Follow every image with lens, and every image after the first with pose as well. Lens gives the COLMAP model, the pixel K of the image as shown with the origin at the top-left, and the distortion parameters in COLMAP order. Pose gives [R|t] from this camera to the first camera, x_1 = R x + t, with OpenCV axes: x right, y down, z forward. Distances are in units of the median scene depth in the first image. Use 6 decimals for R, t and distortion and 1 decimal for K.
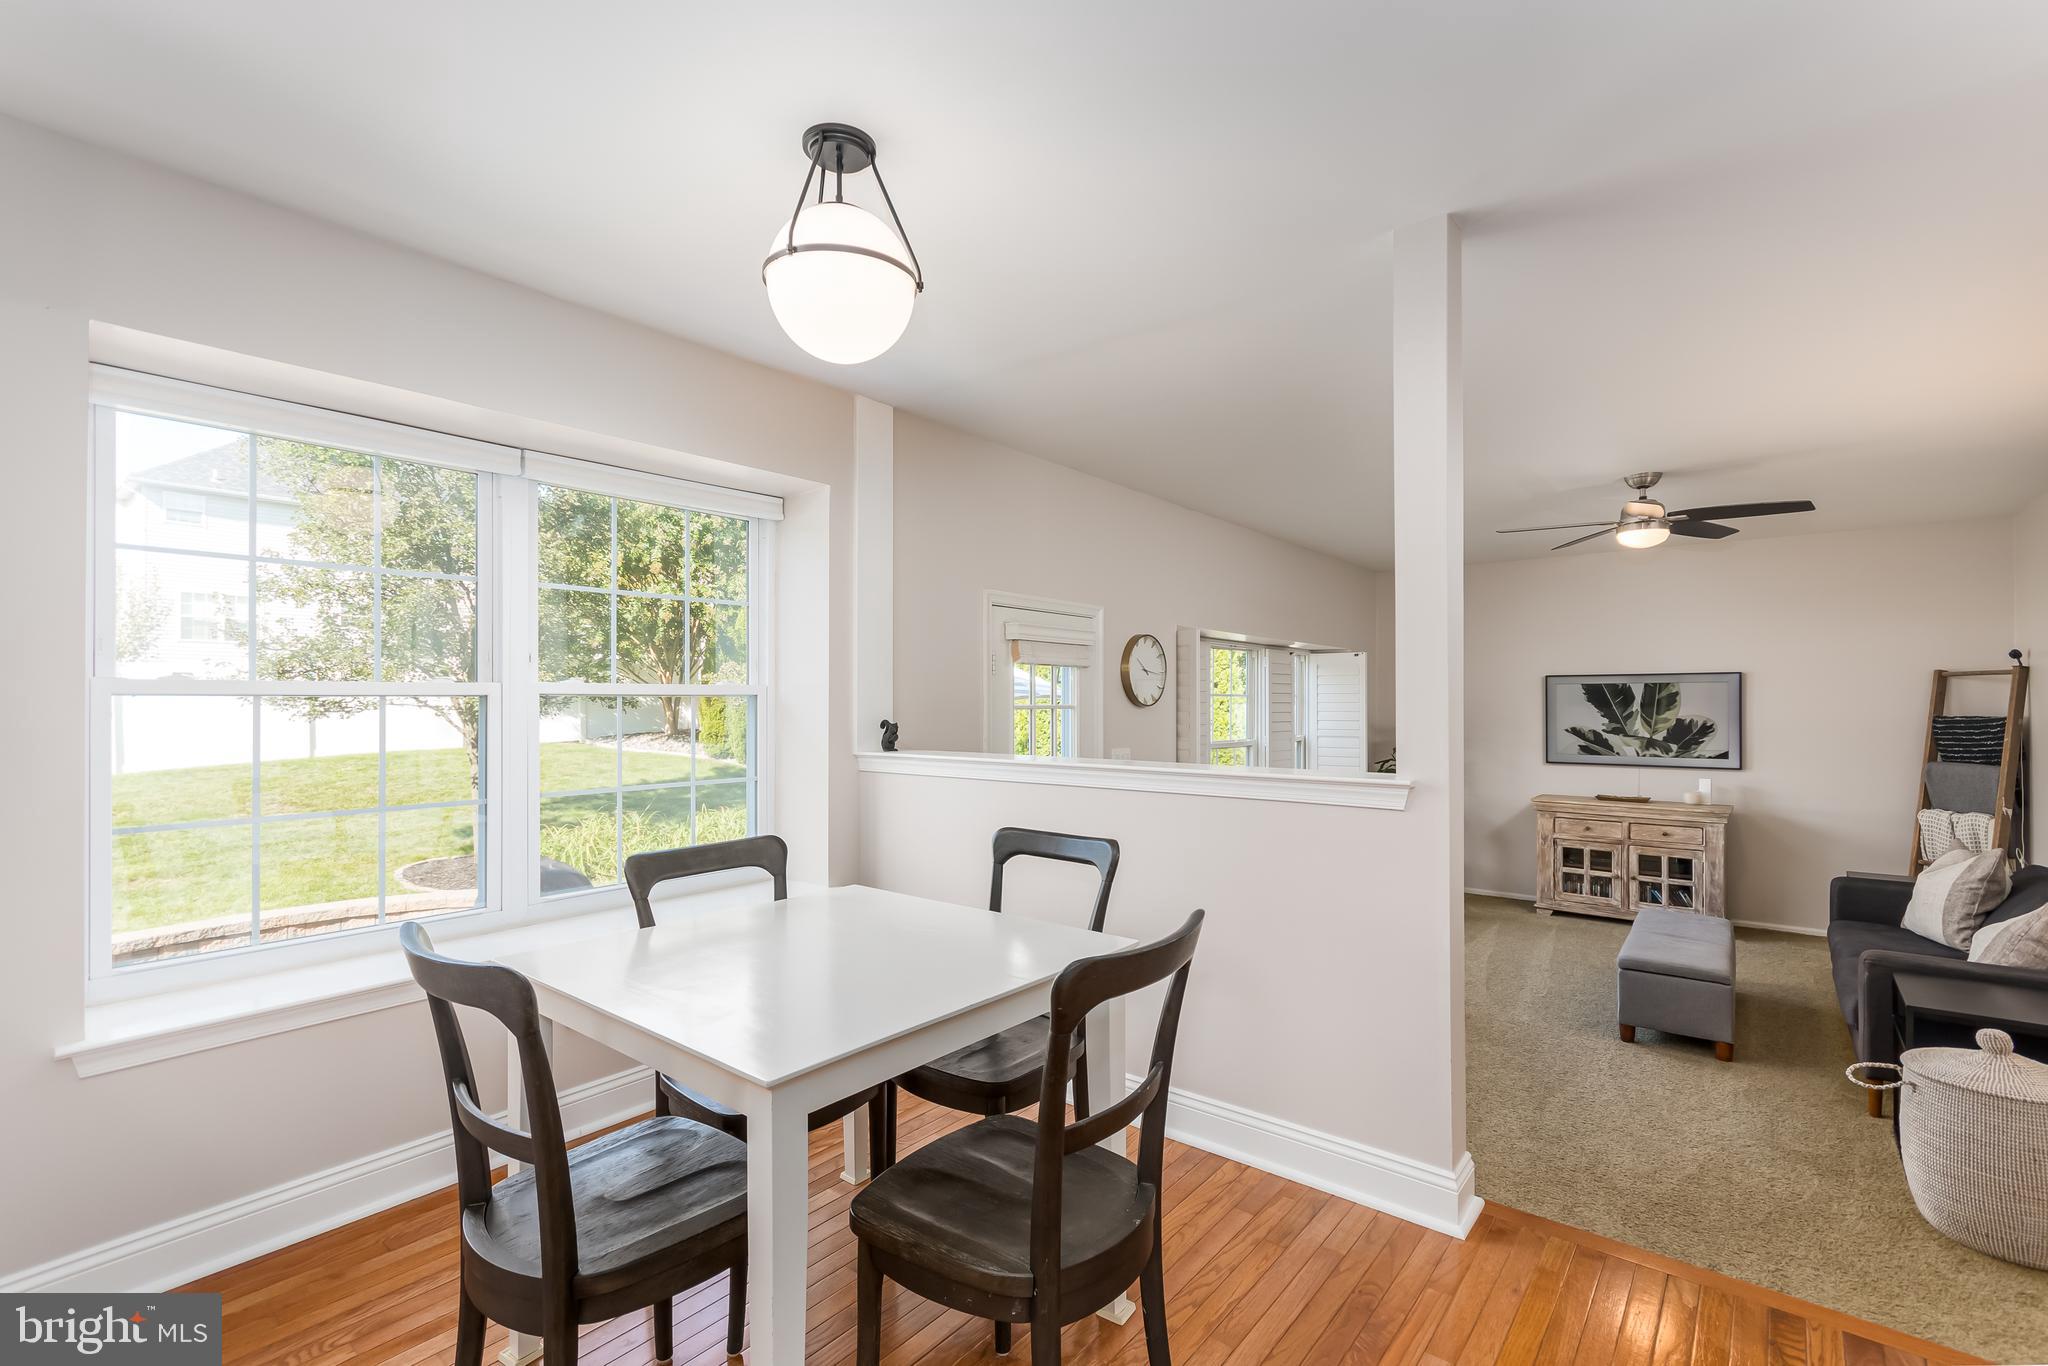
lens RADIAL K [[907.9, 0, 1022.1], [0, 907.9, 703.3], [0, 0, 1]] dist [0.000776, -0.000816]
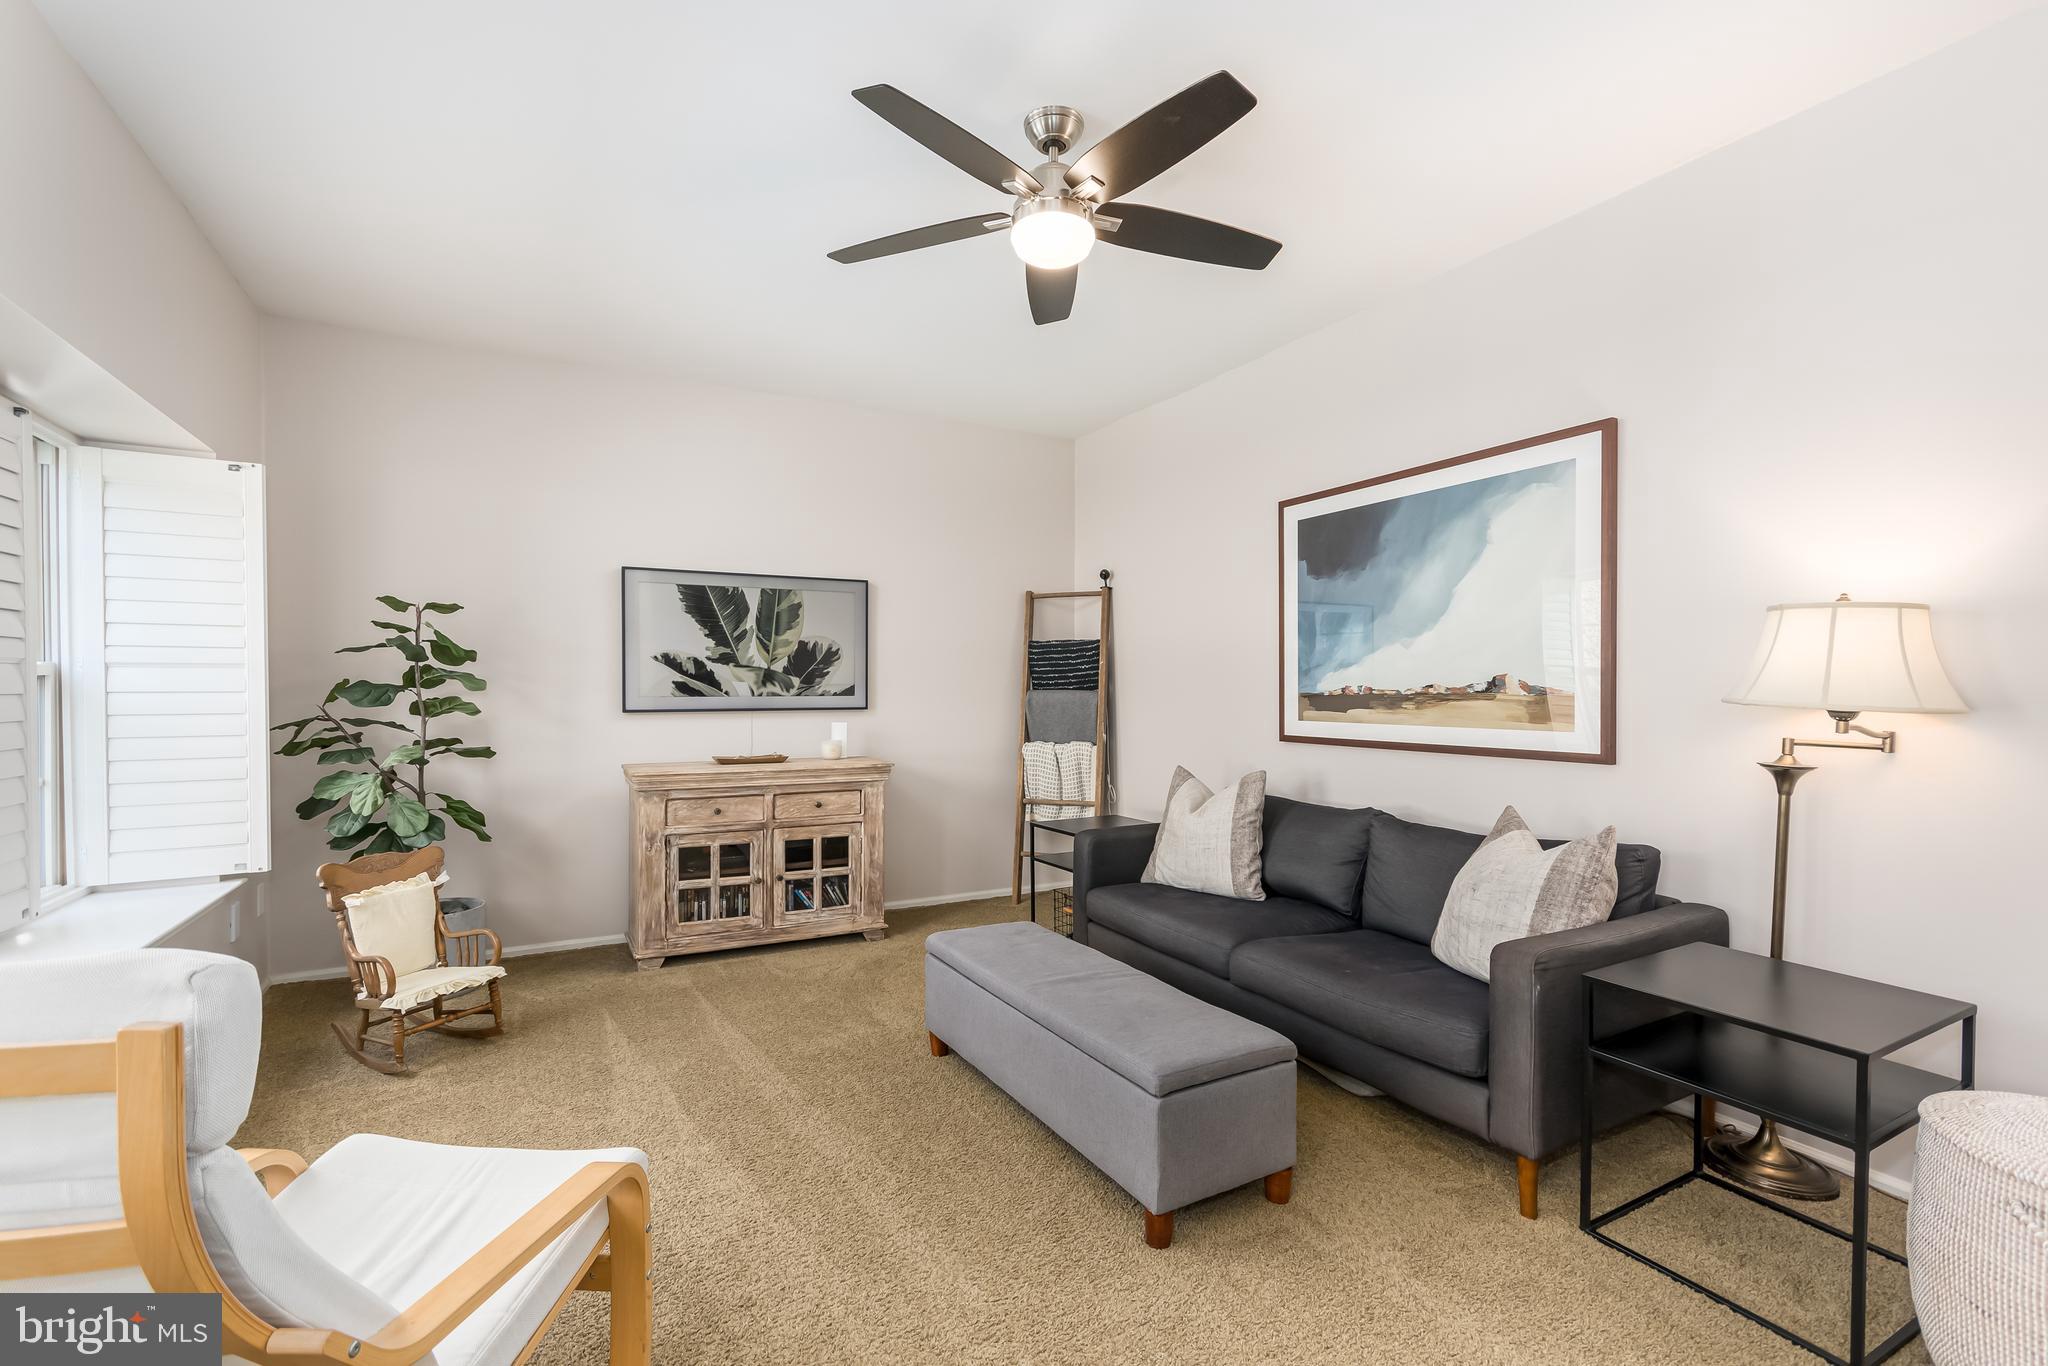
lens RADIAL K [[907.9, 0, 1022.1], [0, 907.9, 703.3], [0, 0, 1]] dist [0.000776, -0.000816]
pose [[0.384440, -0.016510, 0.923002, 0.134669], [-0.000778, 0.999834, 0.018208, 0.053069], [-0.923150, -0.007717, 0.384363, 0.573787]]
